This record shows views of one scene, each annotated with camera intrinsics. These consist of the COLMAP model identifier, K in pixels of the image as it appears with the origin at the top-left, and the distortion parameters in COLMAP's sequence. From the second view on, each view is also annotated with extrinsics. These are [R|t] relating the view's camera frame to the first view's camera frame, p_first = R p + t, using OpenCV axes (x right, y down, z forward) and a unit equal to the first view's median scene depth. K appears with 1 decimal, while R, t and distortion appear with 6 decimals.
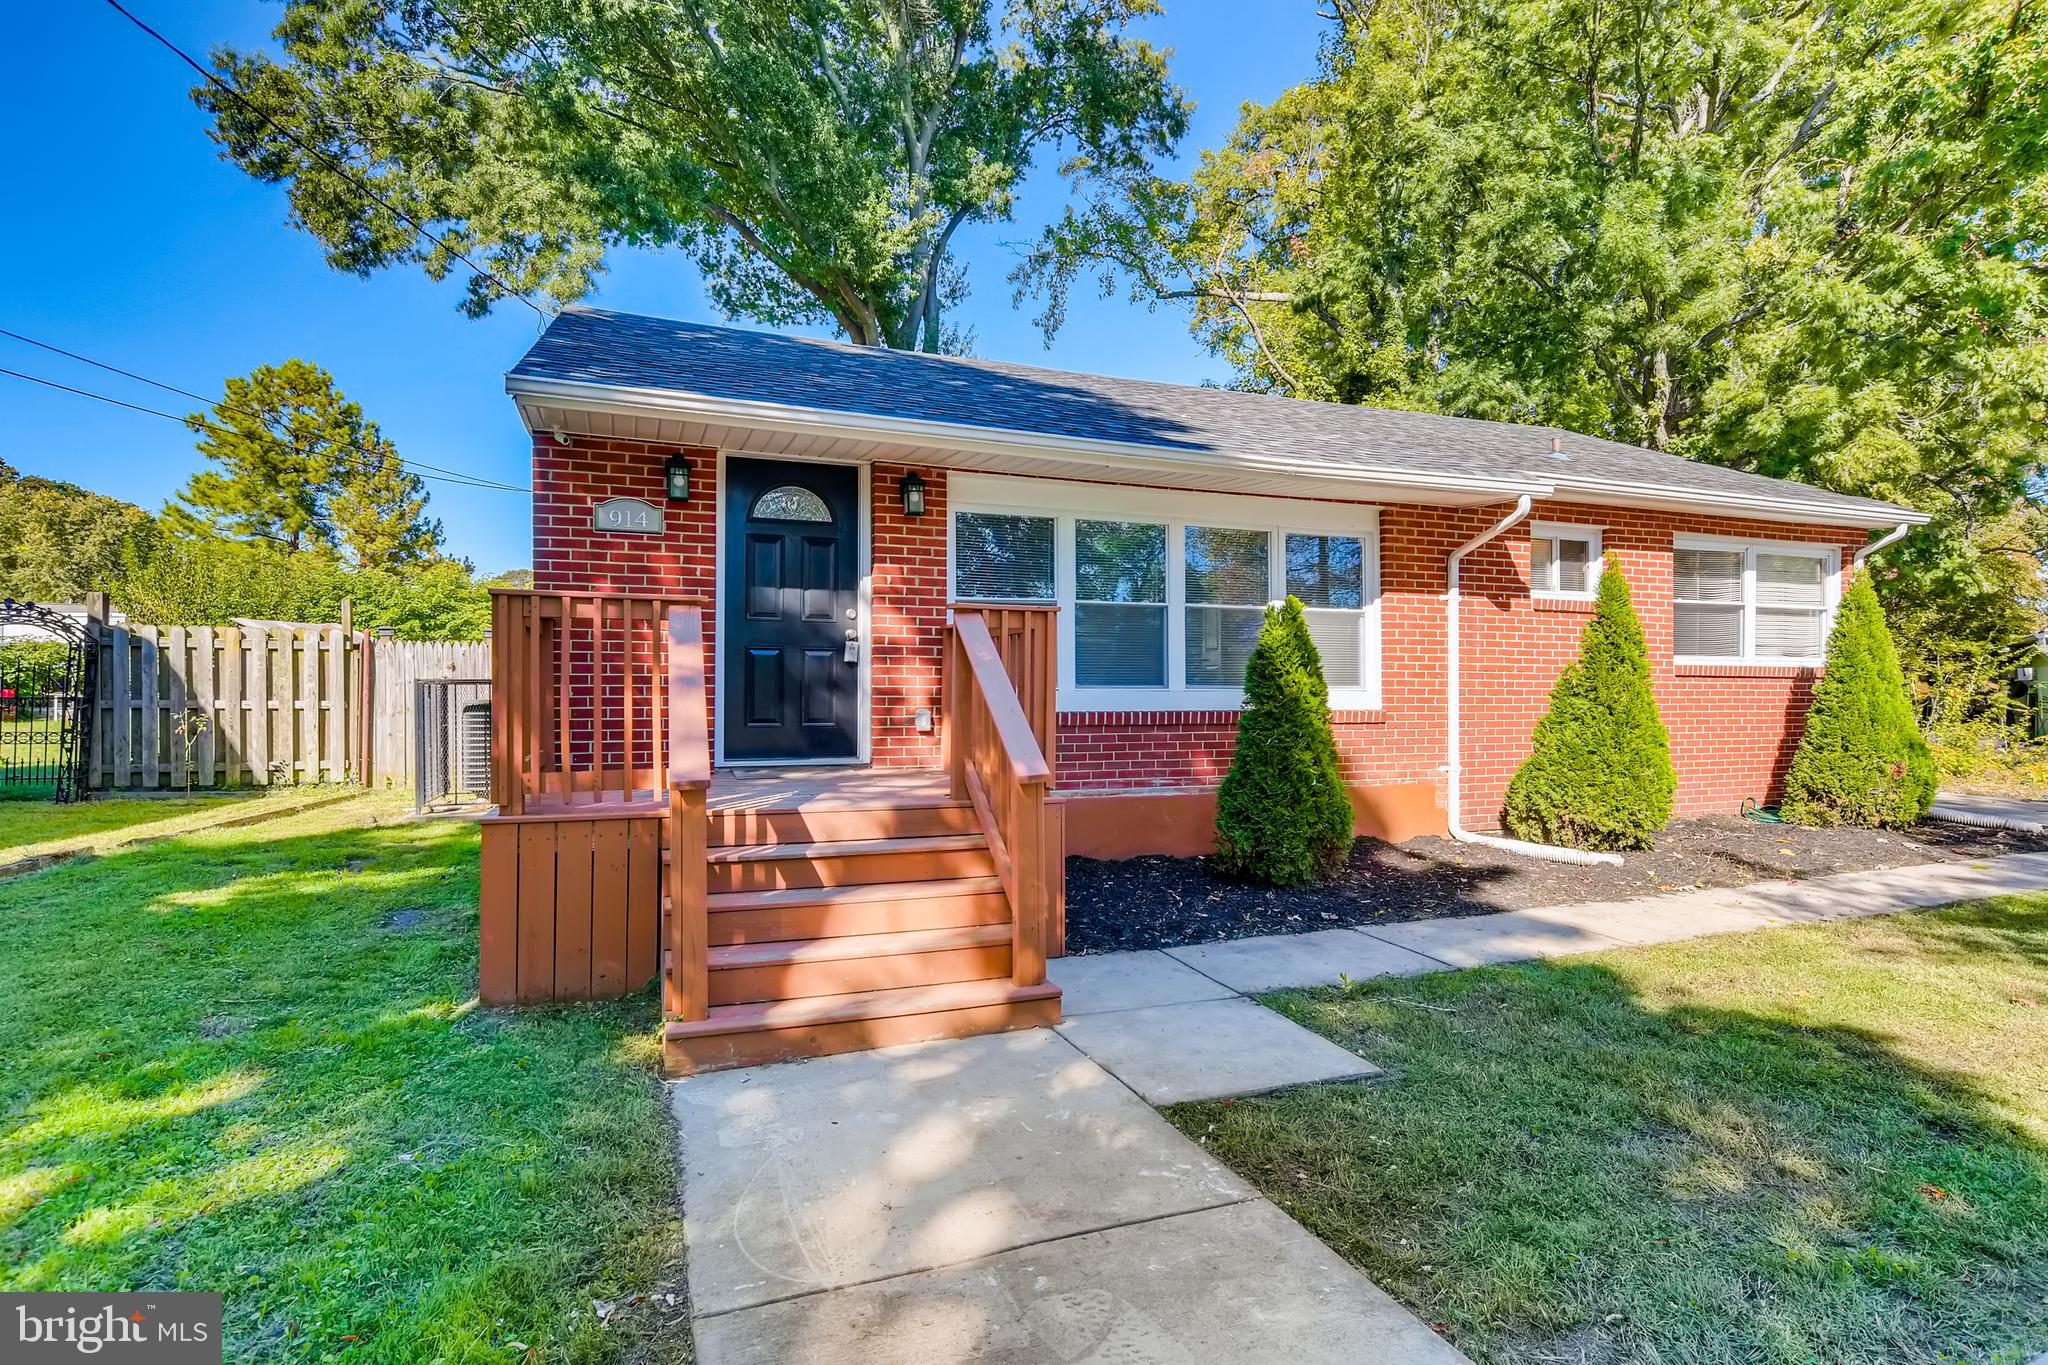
lens RADIAL K [[1050.1, 0, 1032.5], [0, 1050.1, 695.0], [0, 0, 1]] dist [-0.000913, 0.000096]
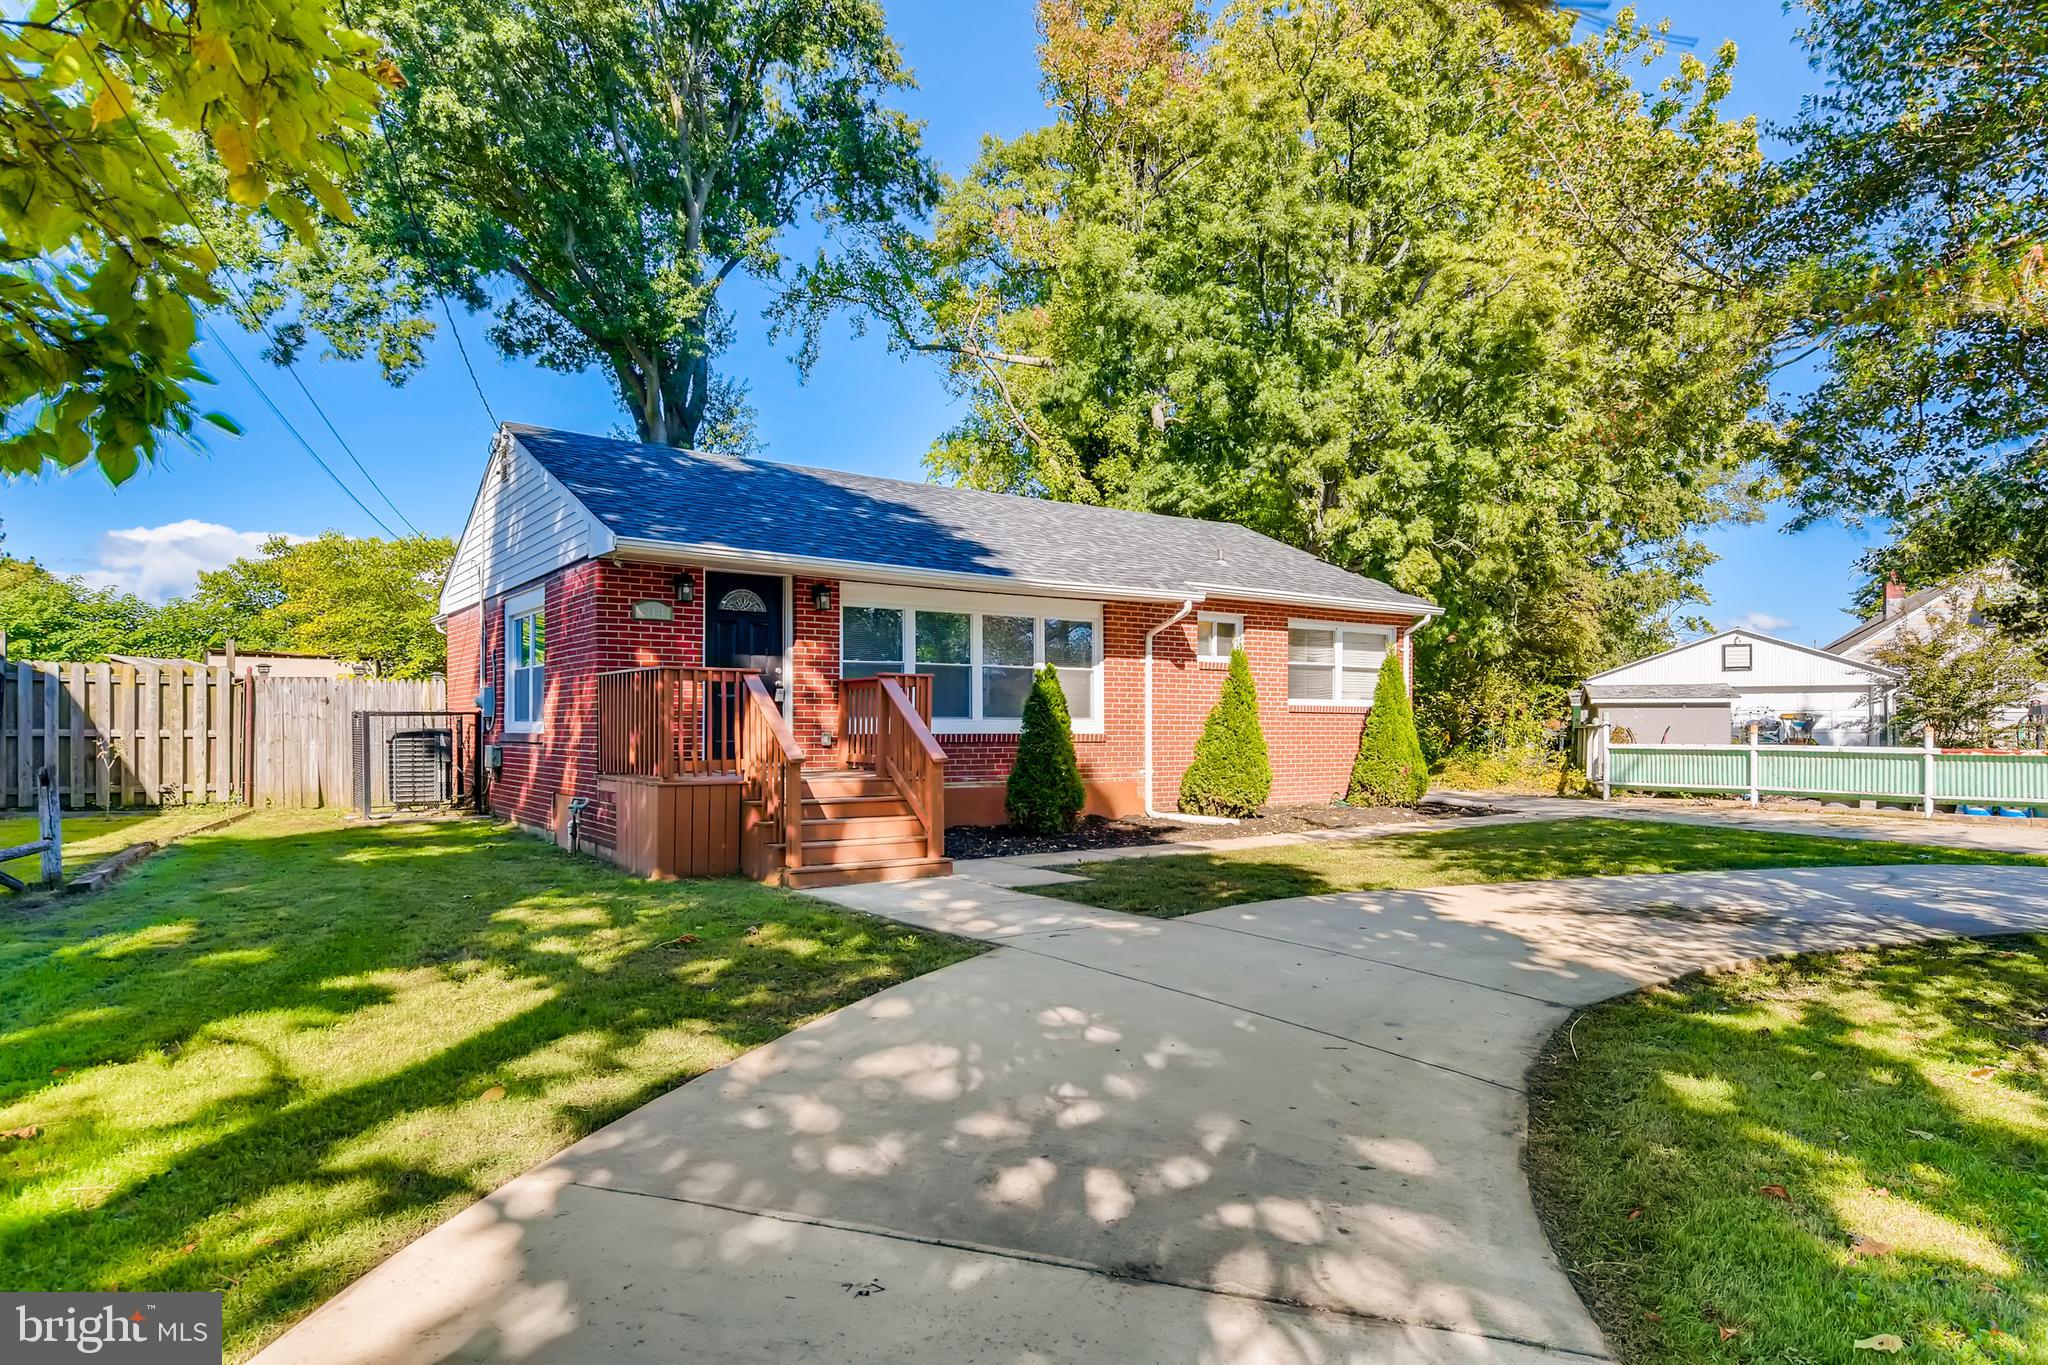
lens RADIAL K [[1195.5, 0, 1024.0], [0, 1195.5, 682.5], [0, 0, 1]] dist [0.032982, 0.000358]
pose [[0.971585, 0.009995, 0.236481, -0.177033], [-0.000557, 0.999202, -0.039946, 0.008219], [-0.236691, 0.038679, 0.970815, -0.607945]]
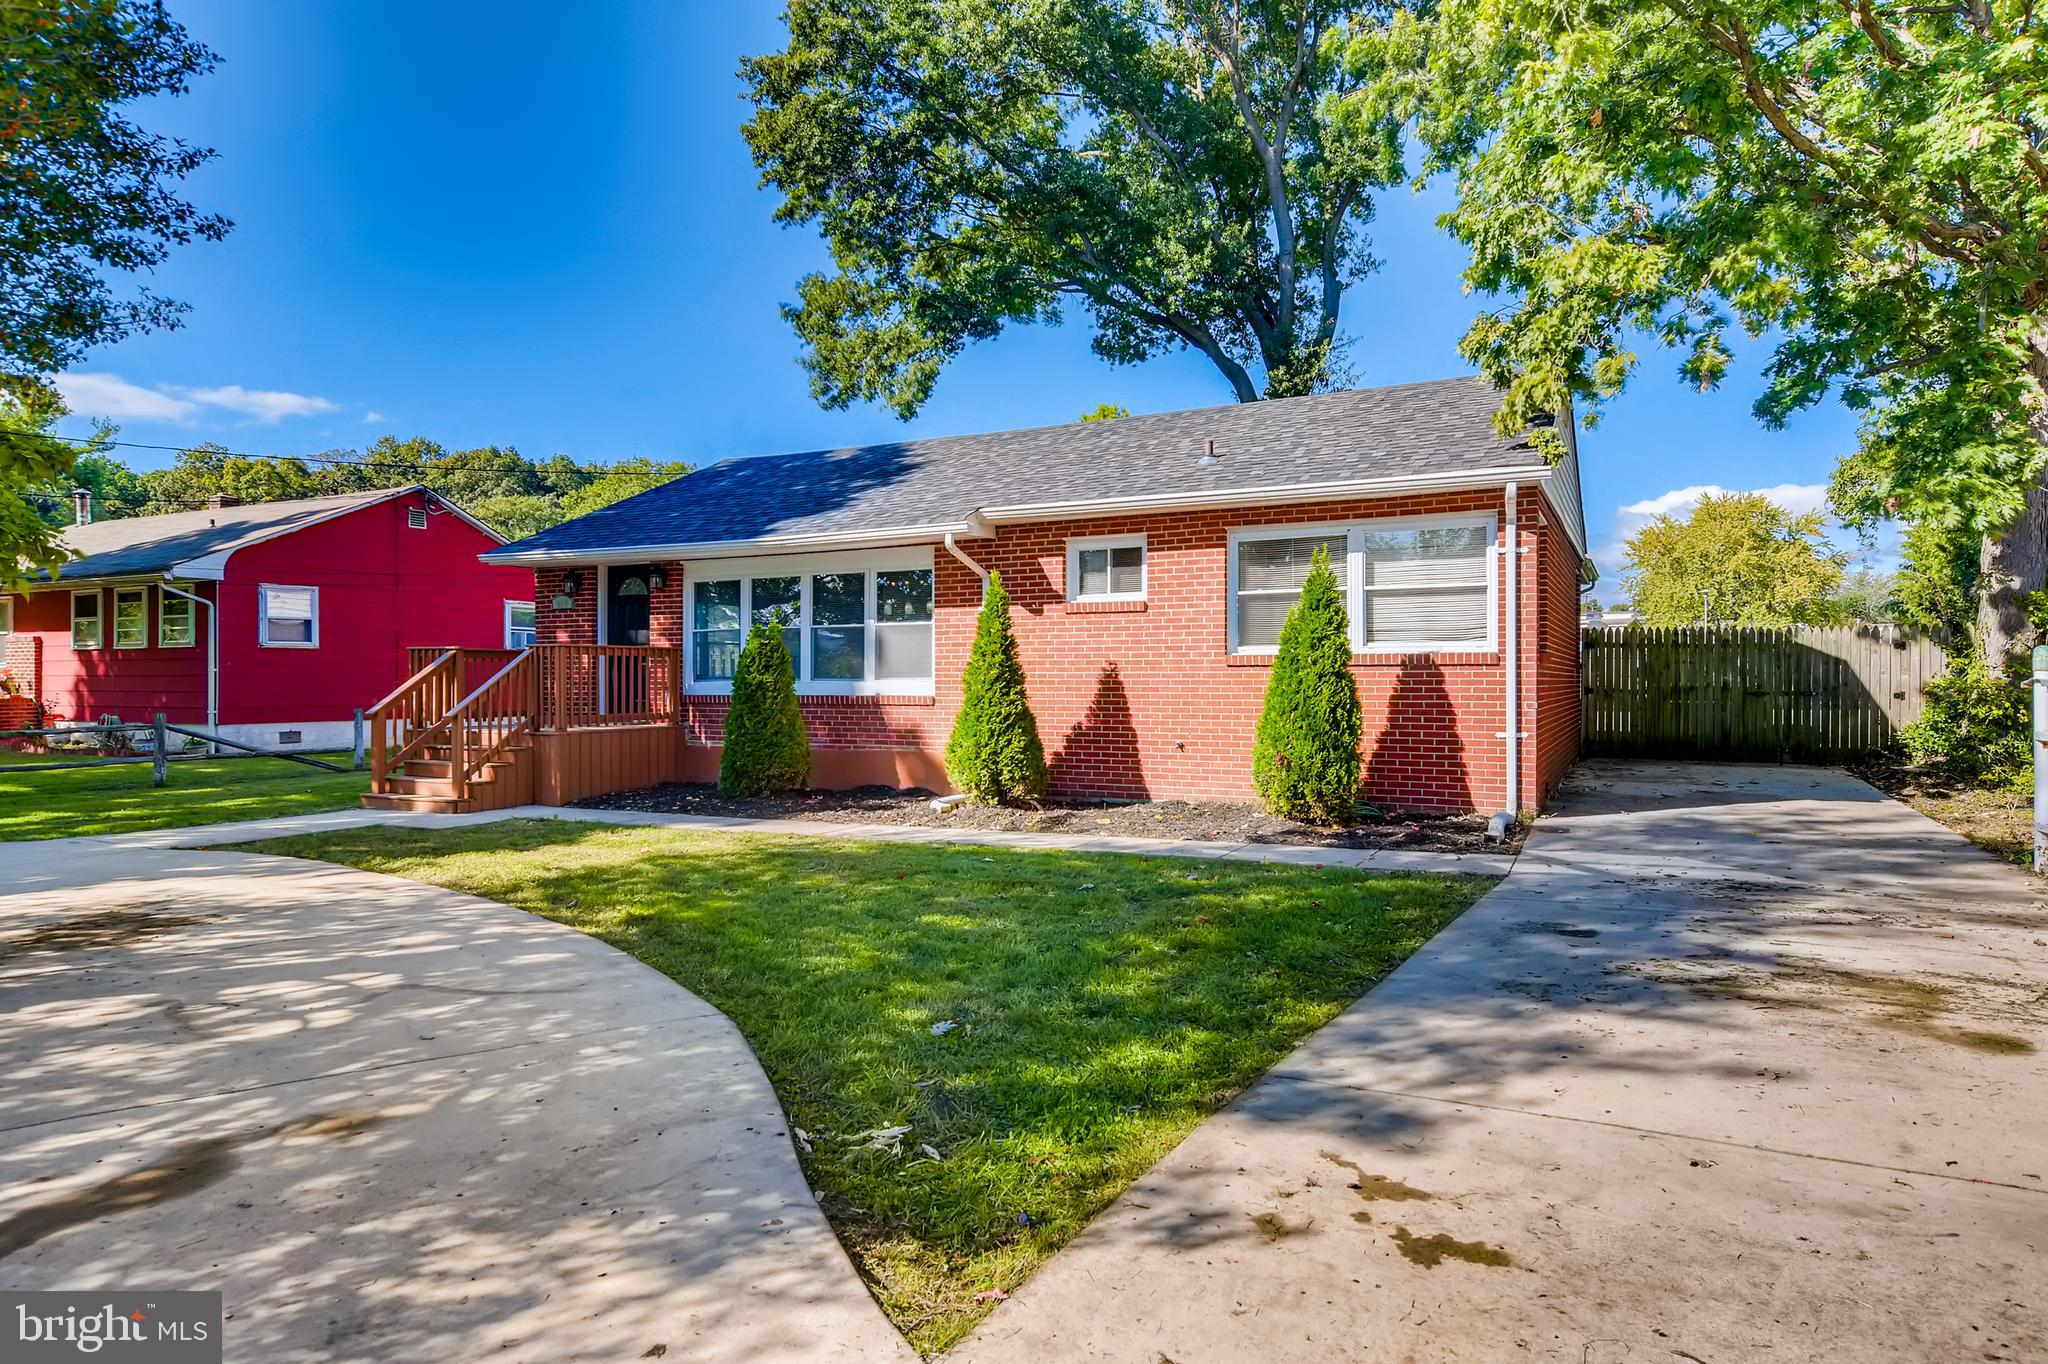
lens RADIAL K [[1195.5, 0, 1024.0], [0, 1195.5, 682.0], [0, 0, 1]] dist [0.032982, 0.000358]
pose [[0.635855, -0.004026, -0.771798, 1.435103], [-0.006183, 0.999928, -0.010310, 0.011772], [0.771784, 0.011328, 0.635784, 0.092829]]
